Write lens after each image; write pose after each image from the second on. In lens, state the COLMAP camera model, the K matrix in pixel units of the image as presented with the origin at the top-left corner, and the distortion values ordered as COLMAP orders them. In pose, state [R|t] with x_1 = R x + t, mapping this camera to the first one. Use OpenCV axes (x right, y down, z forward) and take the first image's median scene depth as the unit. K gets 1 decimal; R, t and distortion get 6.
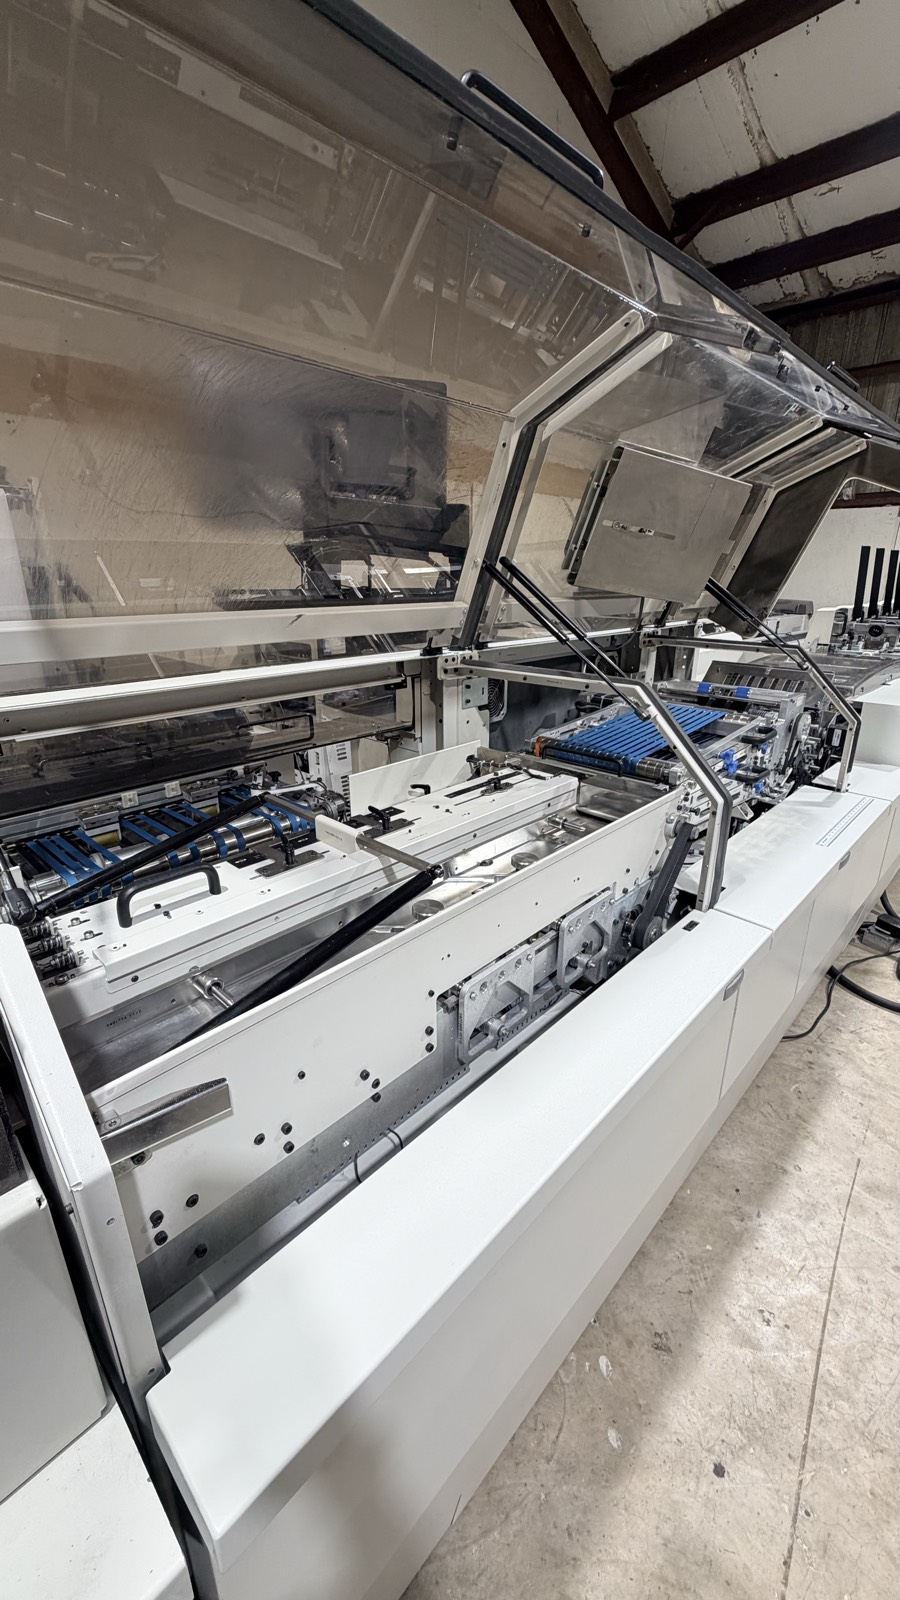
lens RADIAL K [[638.3, 0, 448.5], [0, 638.3, 792.8], [0, 0, 1]] dist [-0.000830, 0.000064]
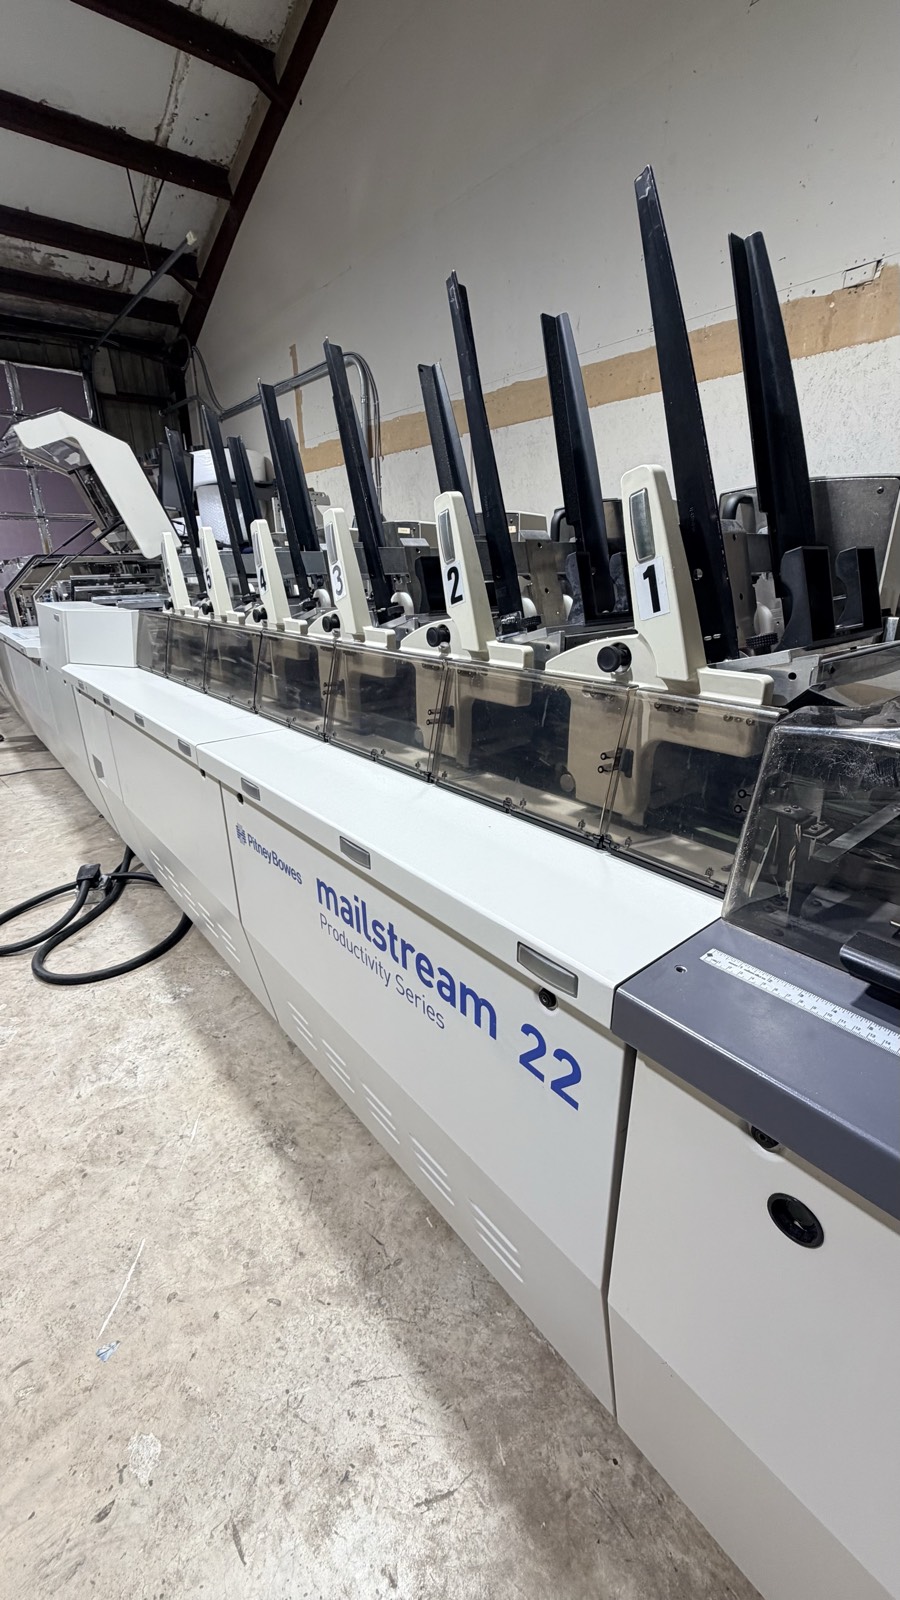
lens RADIAL K [[638.3, 0, 447.2], [0, 638.3, 791.3], [0, 0, 1]] dist [-0.000830, 0.000064]
pose [[-0.120951, 0.337503, -0.933522, 3.101875], [-0.304851, 0.882351, 0.358501, -0.823106], [0.944689, 0.327946, -0.003833, 3.004618]]
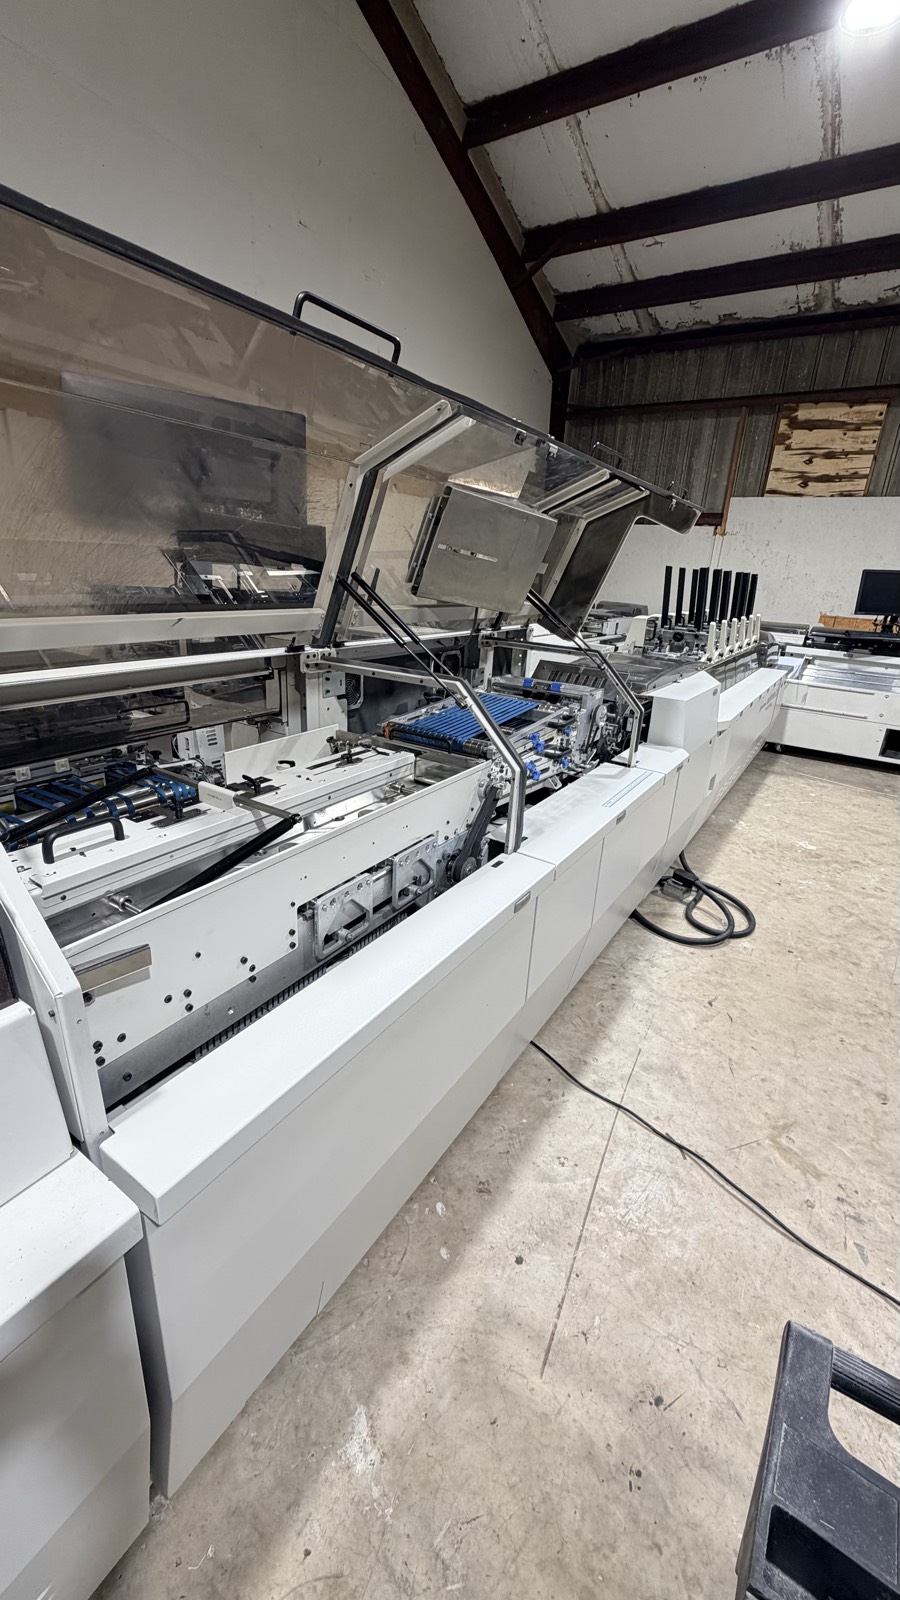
lens RADIAL K [[638.3, 0, 448.8], [0, 638.3, 791.7], [0, 0, 1]] dist [-0.000830, 0.000064]
pose [[0.981344, -0.015088, 0.191665, 0.024130], [0.012063, 0.999784, 0.016944, 0.028743], [-0.191880, -0.014316, 0.981314, -0.235125]]
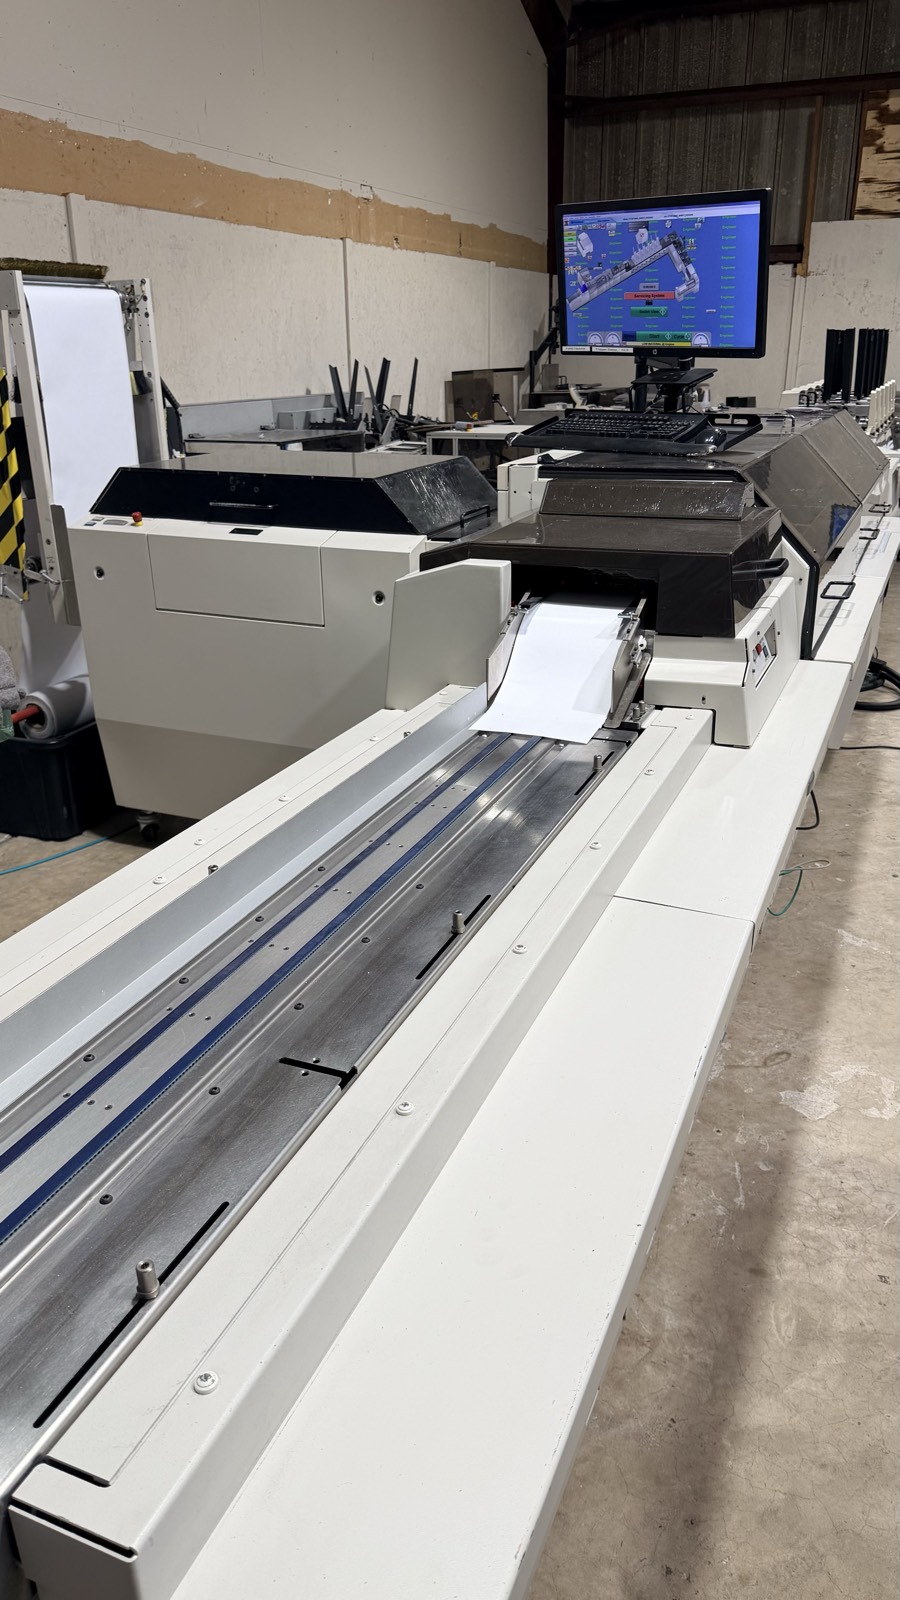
lens RADIAL K [[1134.9, 0, 451.9], [0, 1134.9, 802.1], [0, 0, 1]] dist [0.050500, -0.068345]
pose [[0.933369, -0.147234, 0.327331, -1.418380], [0.130667, 0.988796, 0.072171, 0.365445], [-0.334289, -0.024591, 0.942150, -1.297013]]
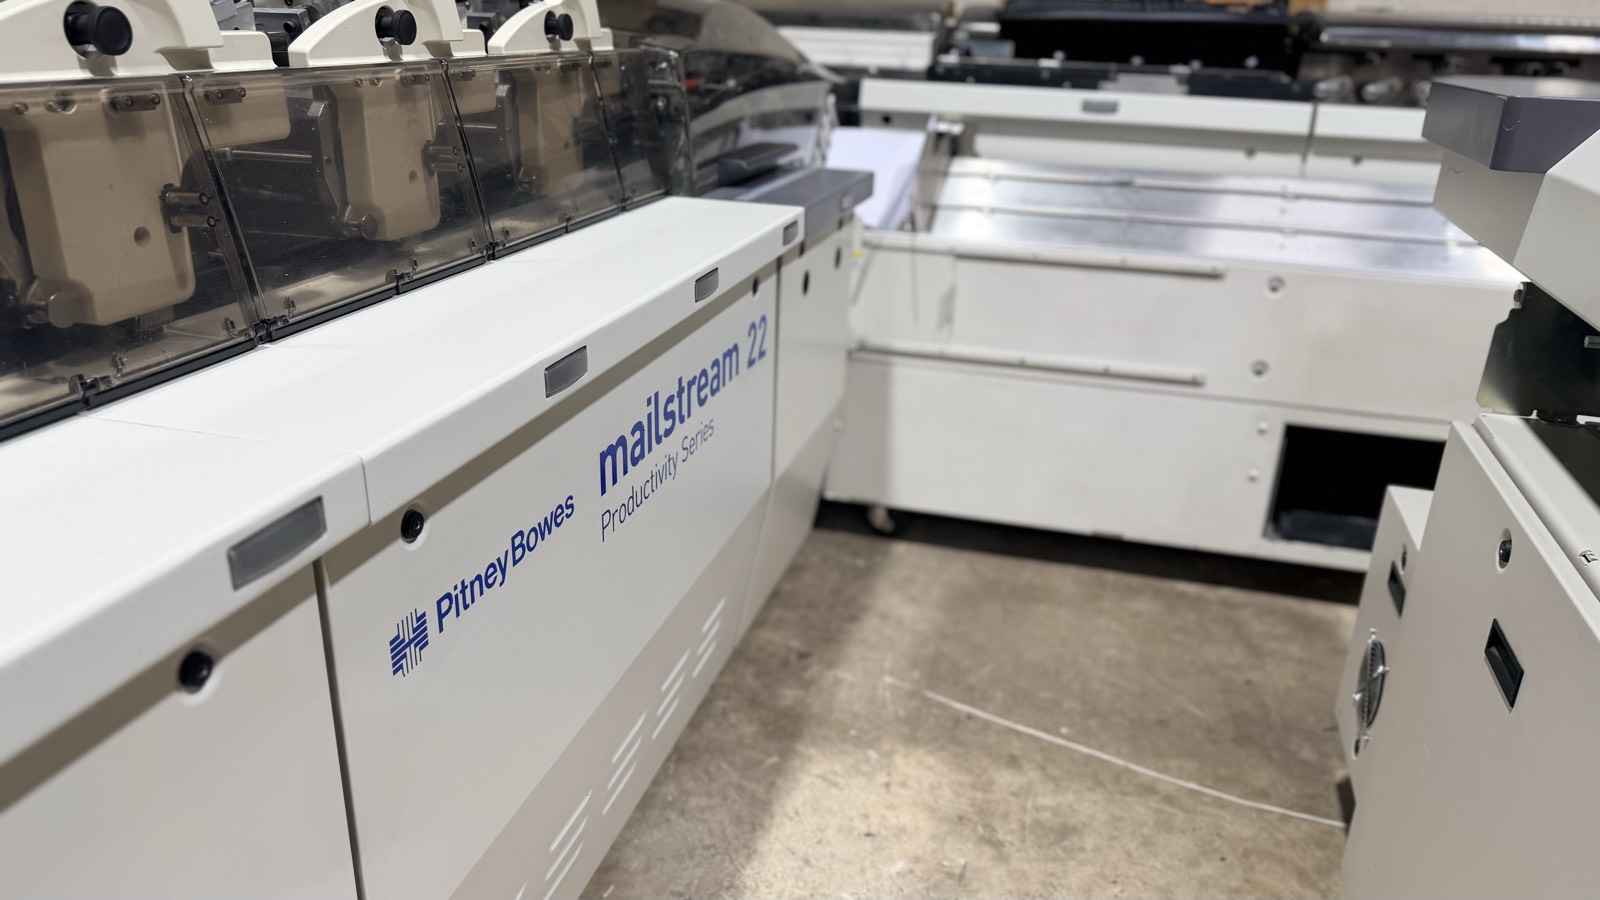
lens RADIAL K [[1134.9, 0, 791.0], [0, 1134.9, 448.6], [0, 0, 1]] dist [0.050500, -0.068345]
pose [[0.880337, -0.146606, 0.451125, 2.180254], [0.124666, 0.989115, 0.078165, -0.452641], [-0.457674, -0.012571, 0.889031, 2.094587]]
